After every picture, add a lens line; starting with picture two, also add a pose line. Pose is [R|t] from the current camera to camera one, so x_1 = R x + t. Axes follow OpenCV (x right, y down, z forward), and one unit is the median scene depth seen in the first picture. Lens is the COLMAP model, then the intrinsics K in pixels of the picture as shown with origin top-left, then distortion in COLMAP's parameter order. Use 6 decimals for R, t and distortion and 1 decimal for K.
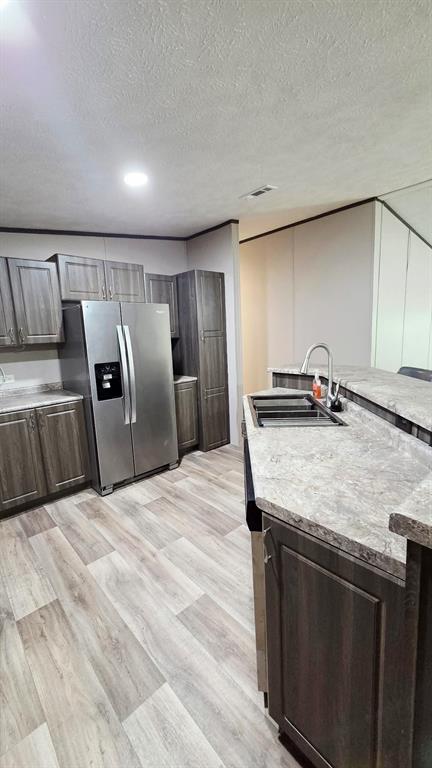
lens RADIAL K [[312.3, 0, 221.6], [0, 312.3, 383.8], [0, 0, 1]] dist [-0.000931, -0.000219]
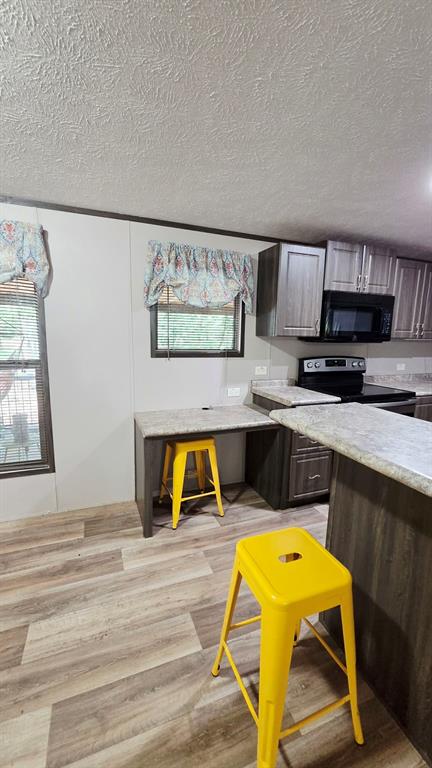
lens RADIAL K [[312.3, 0, 212.2], [0, 312.3, 375.1], [0, 0, 1]] dist [-0.000931, -0.000219]
pose [[-0.363409, 0.172812, -0.915461, 0.604422], [-0.152809, 0.958280, 0.241555, -0.241523], [0.919012, 0.227674, -0.321841, 1.257115]]
